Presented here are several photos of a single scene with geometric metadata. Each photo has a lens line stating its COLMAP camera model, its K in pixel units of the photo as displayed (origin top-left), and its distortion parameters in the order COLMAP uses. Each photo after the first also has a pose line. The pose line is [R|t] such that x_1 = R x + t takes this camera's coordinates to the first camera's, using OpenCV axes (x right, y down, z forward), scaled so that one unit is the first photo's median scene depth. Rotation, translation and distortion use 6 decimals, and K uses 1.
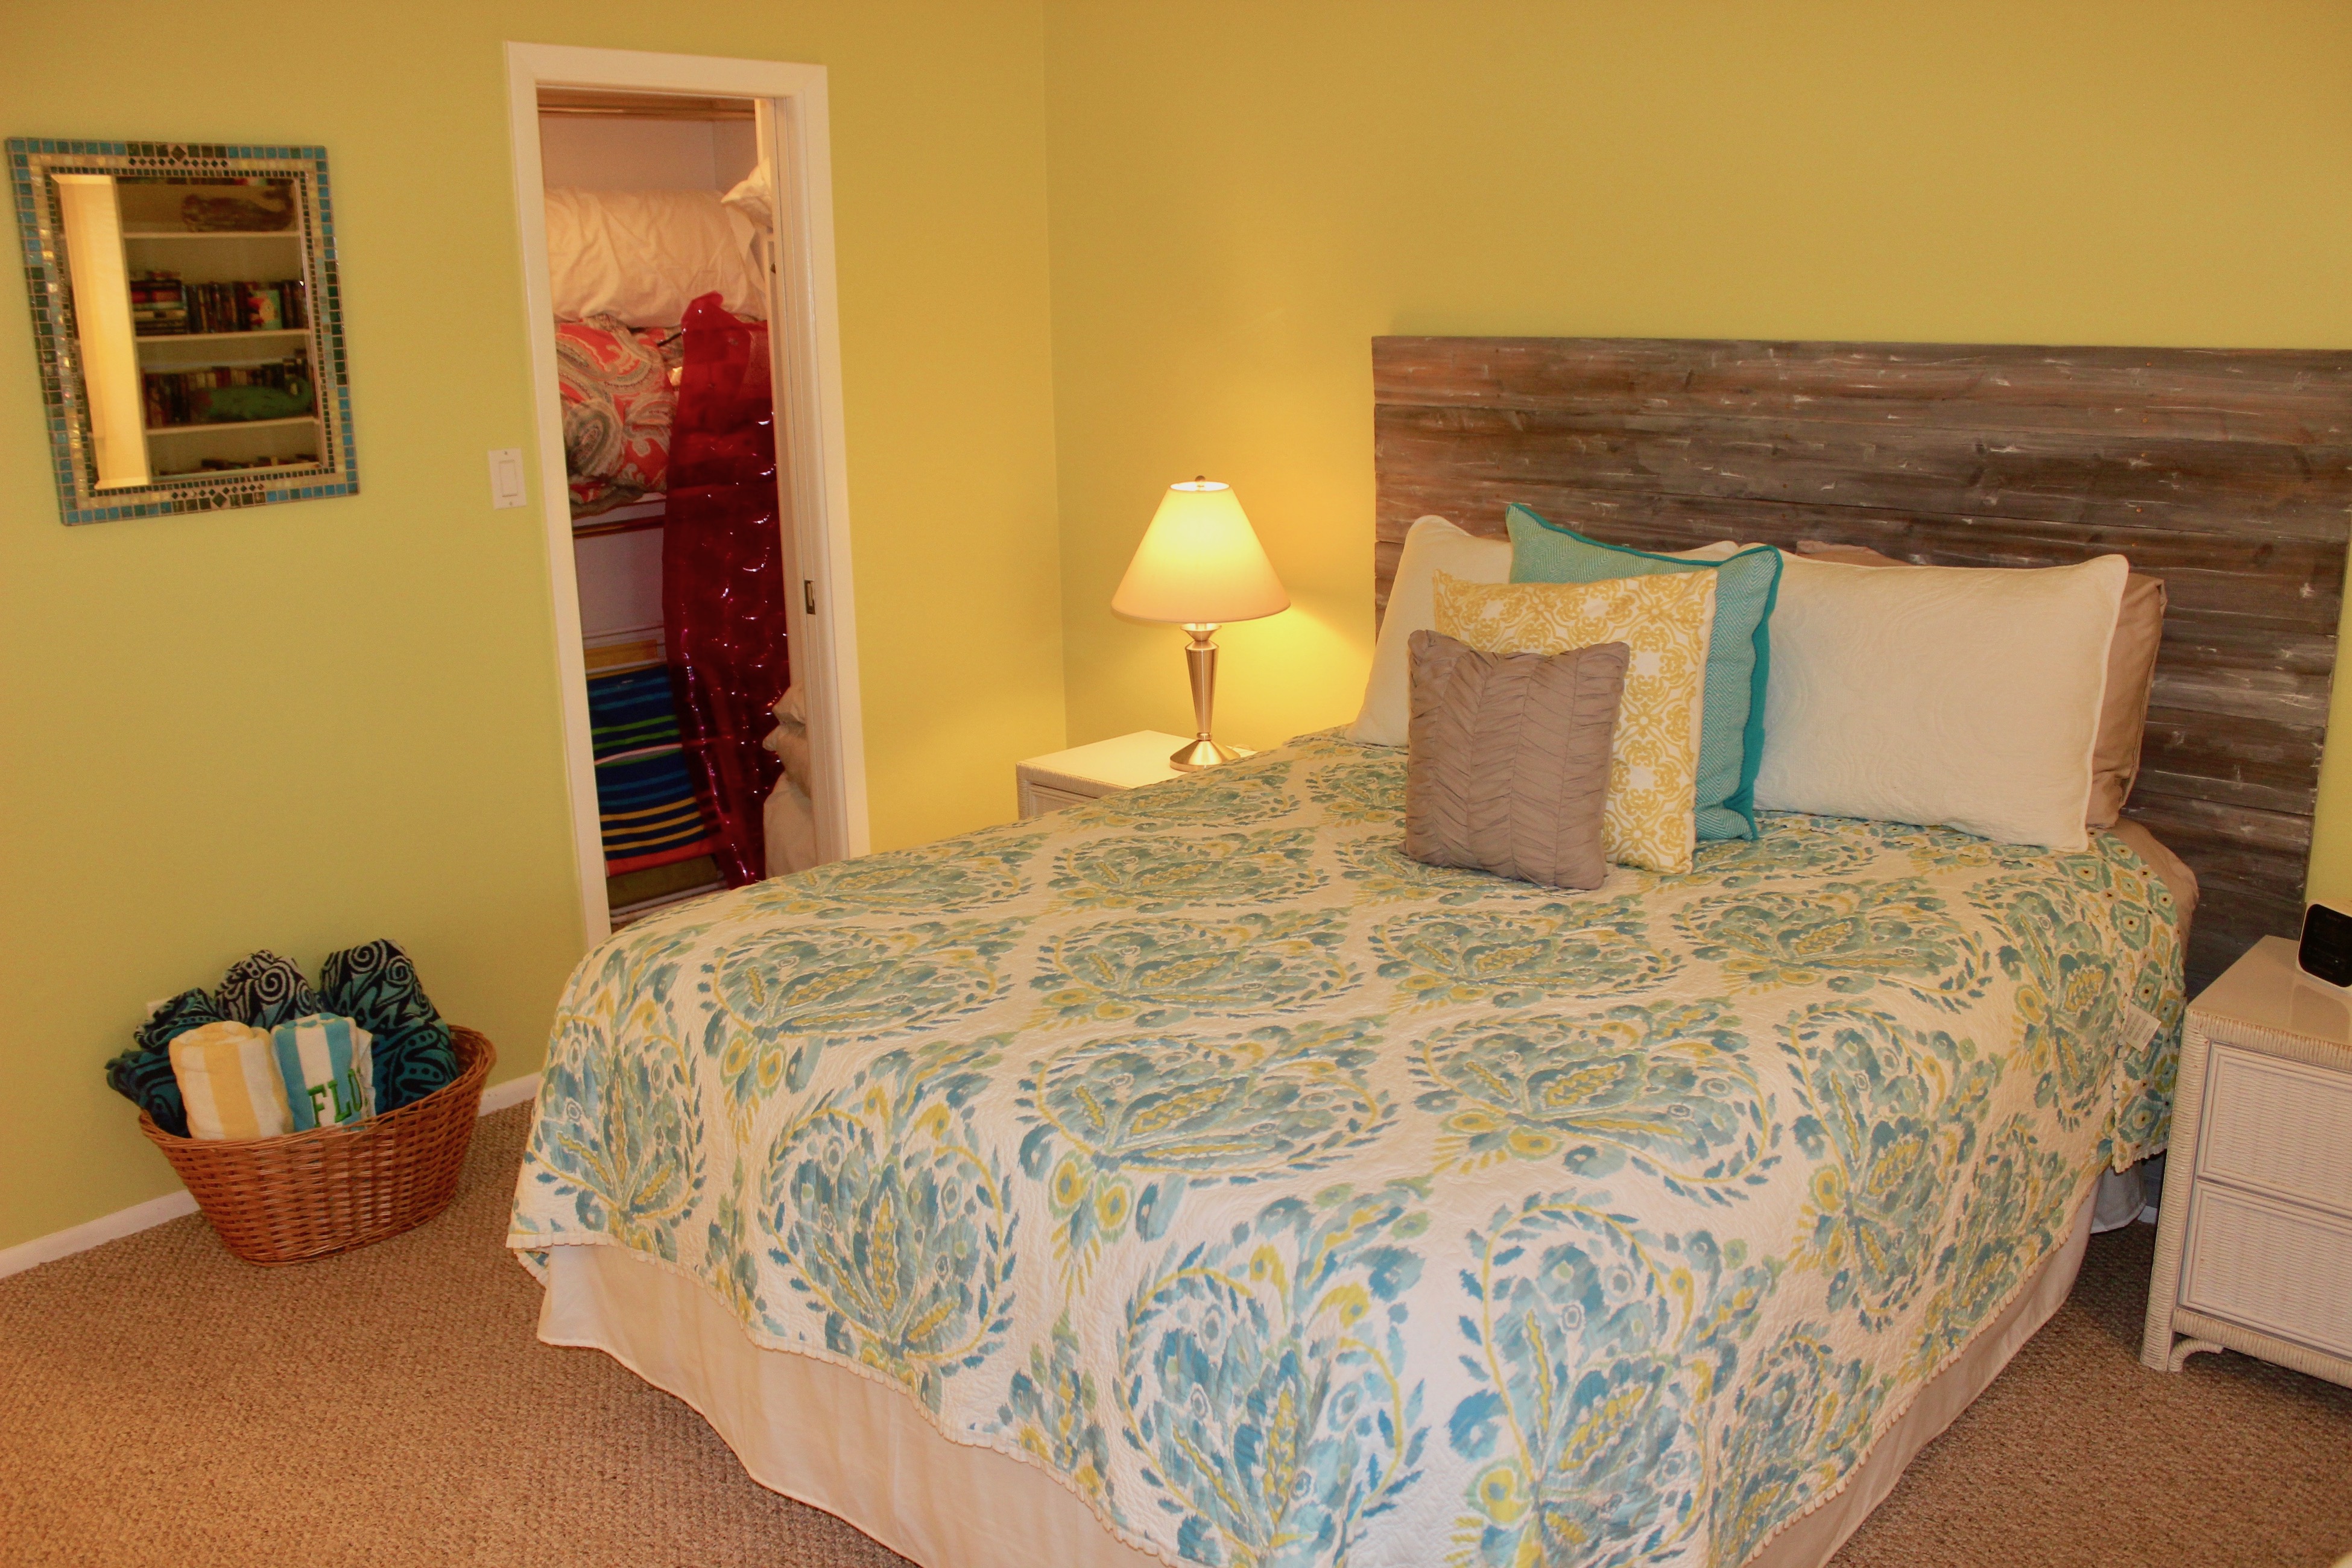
lens RADIAL K [[1960.3, 0, 1181.3], [0, 1960.3, 802.4], [0, 0, 1]] dist [-0.146542, 0.107771]
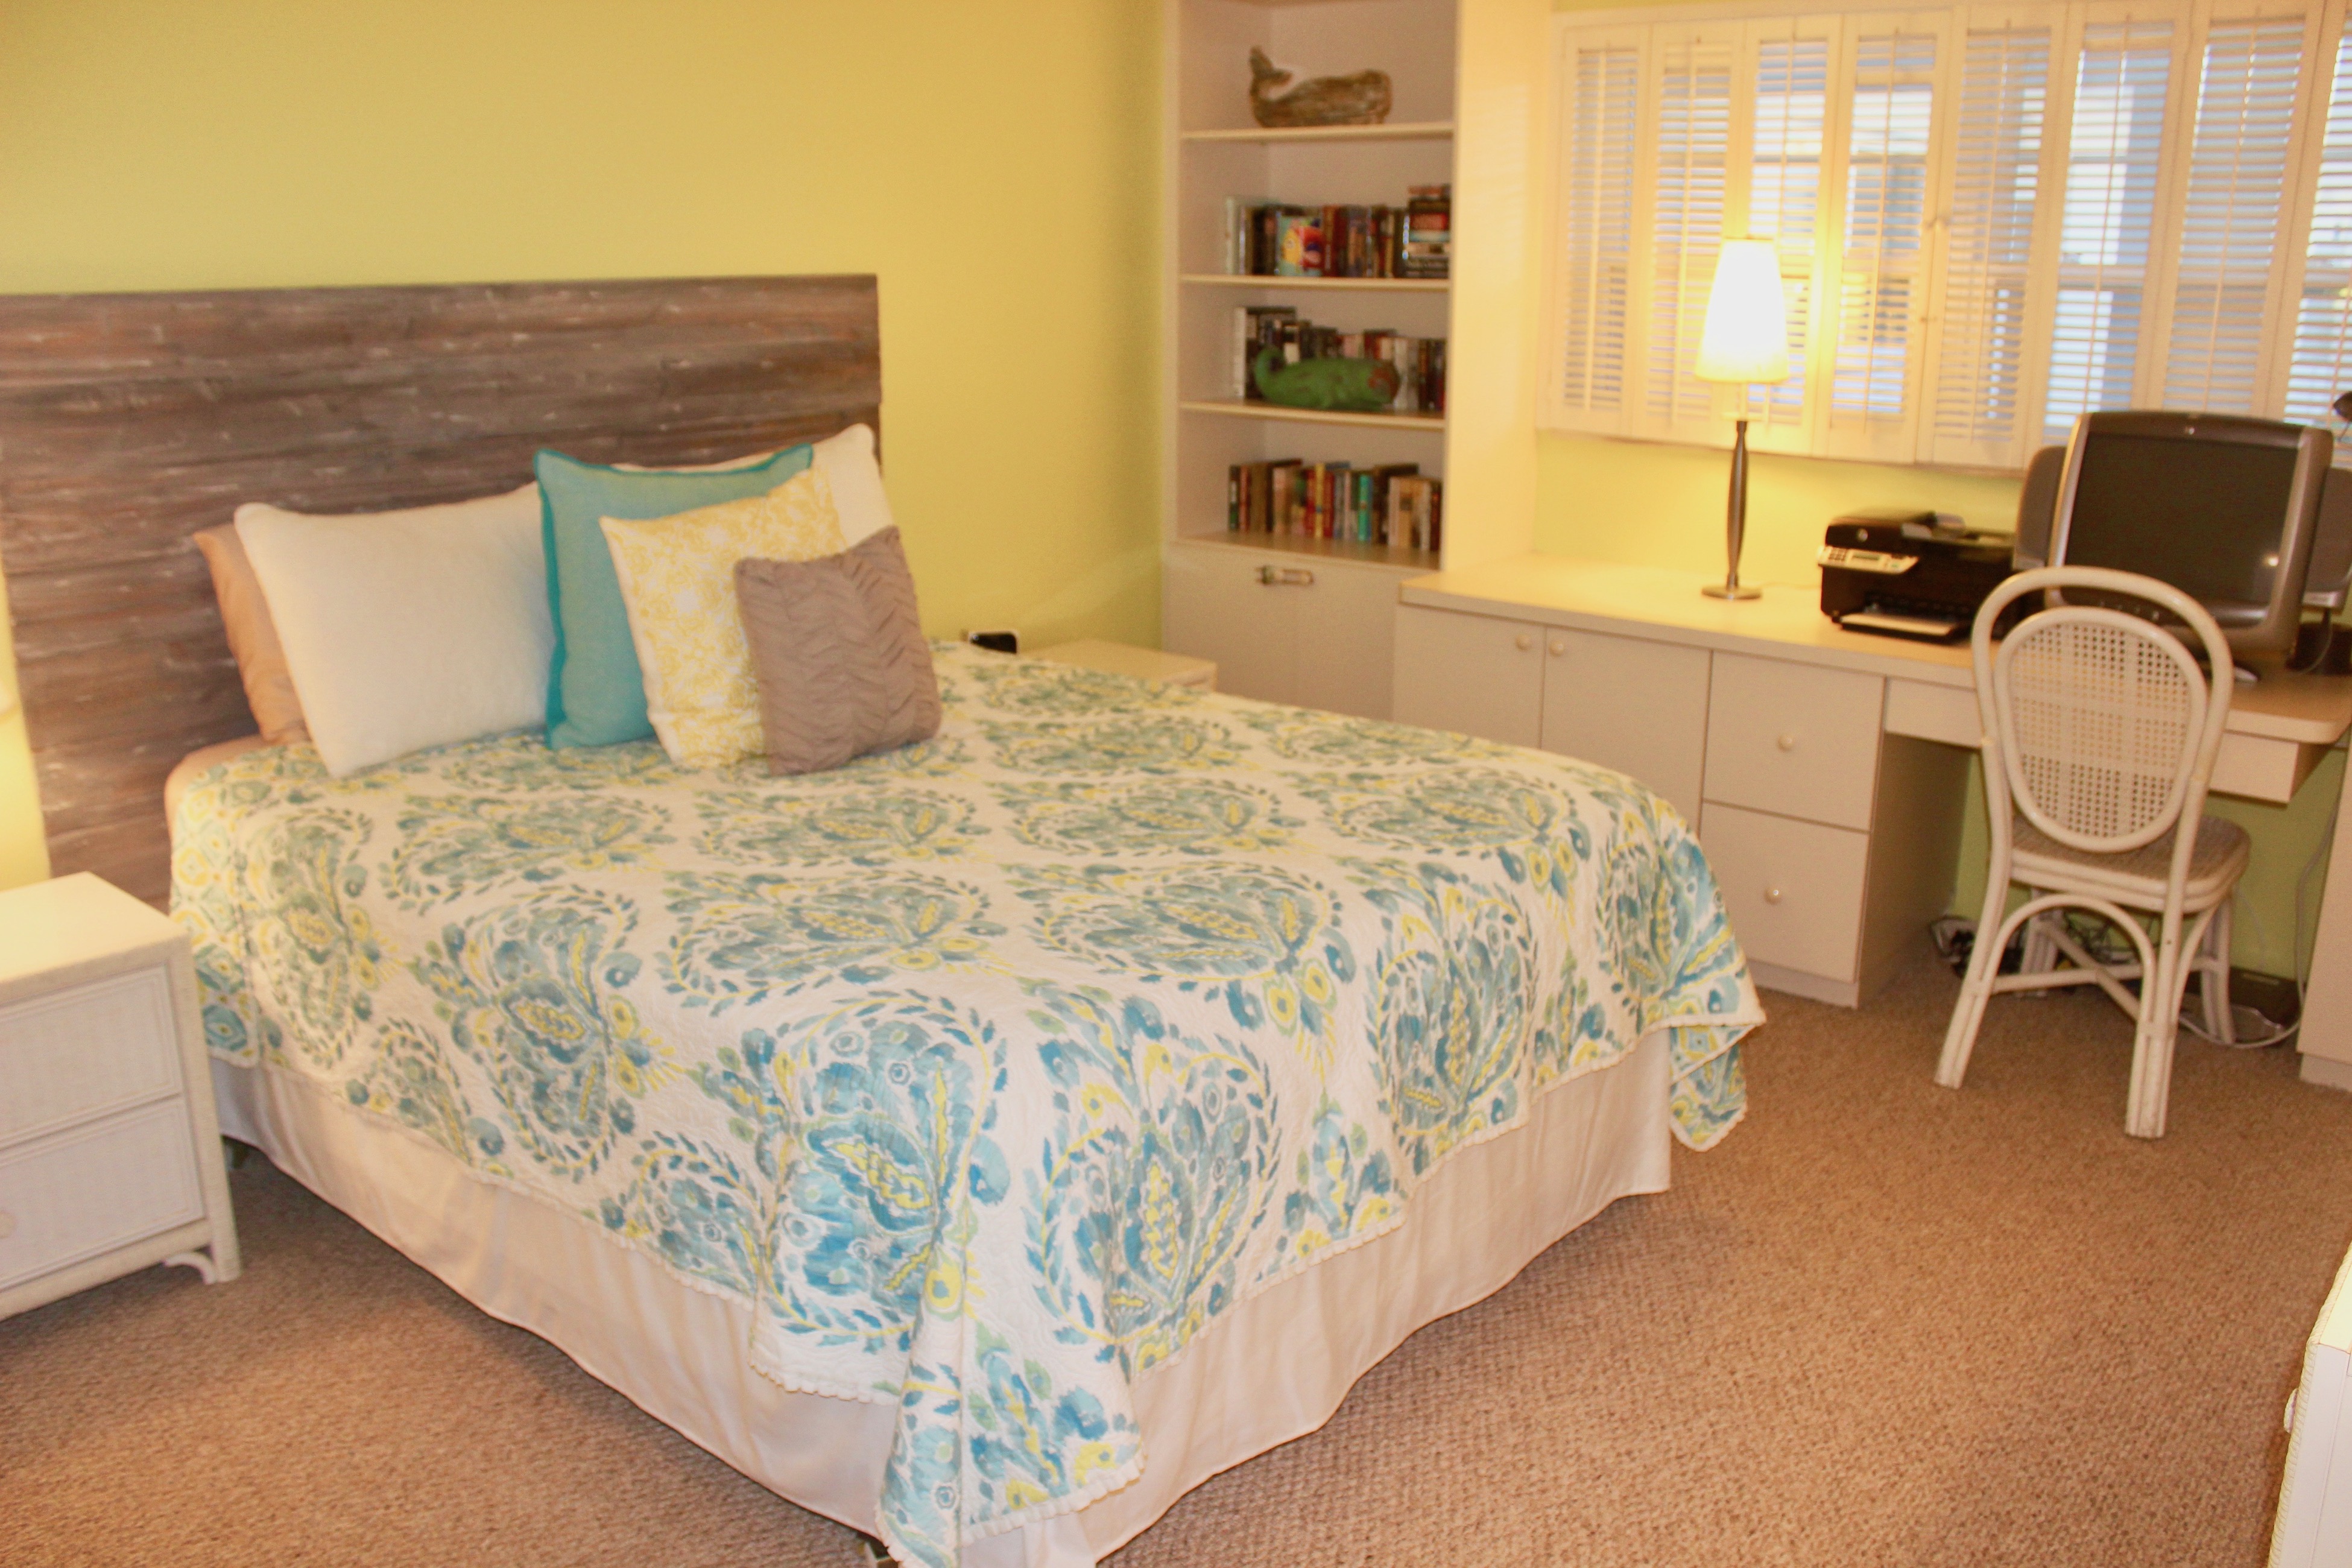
lens RADIAL K [[1960.3, 0, 1195.2], [0, 1960.3, 771.8], [0, 0, 1]] dist [-0.146542, 0.107771]
pose [[-0.074656, -0.235618, 0.968974, -0.830669], [0.252328, 0.935601, 0.246944, -0.162208], [-0.964758, 0.262935, -0.010395, 0.760708]]
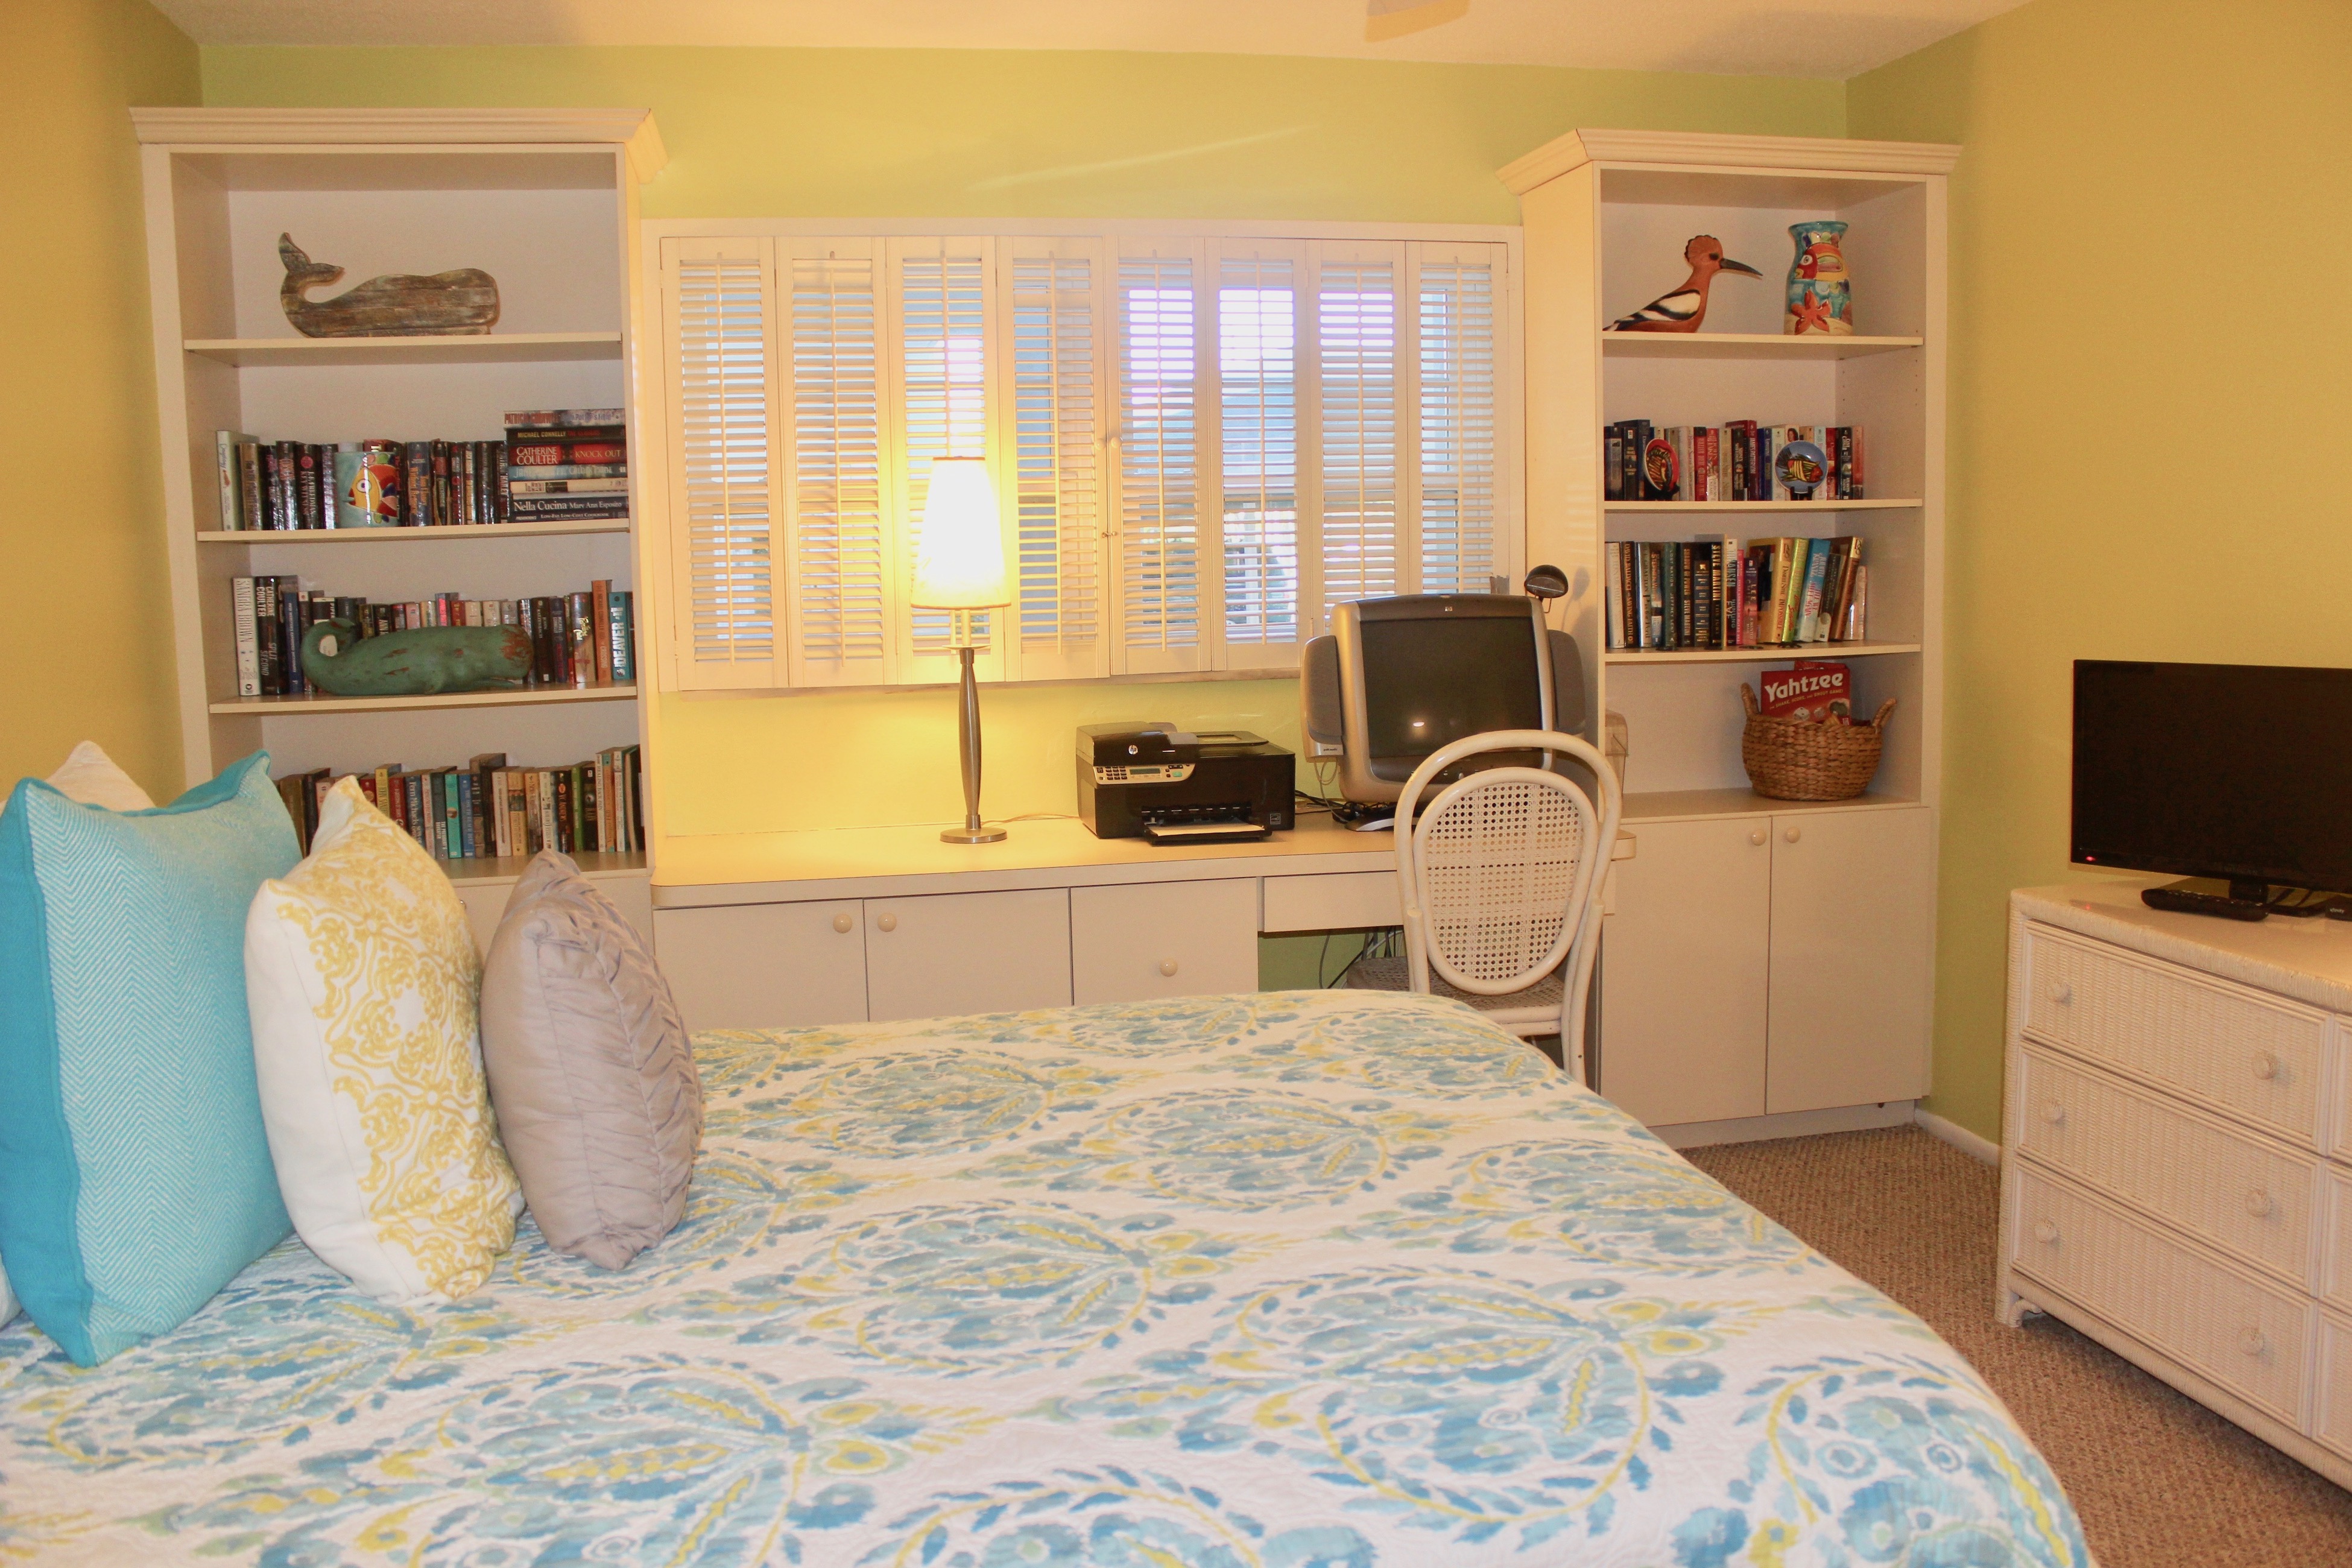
lens RADIAL K [[1960.3, 0, 1181.4], [0, 1960.3, 792.7], [0, 0, 1]] dist [-0.146542, 0.107771]
pose [[-0.818007, -0.028451, 0.574504, -0.348315], [0.189753, 0.929518, 0.316212, -0.253263], [-0.543009, 0.367677, -0.754954, 1.234147]]
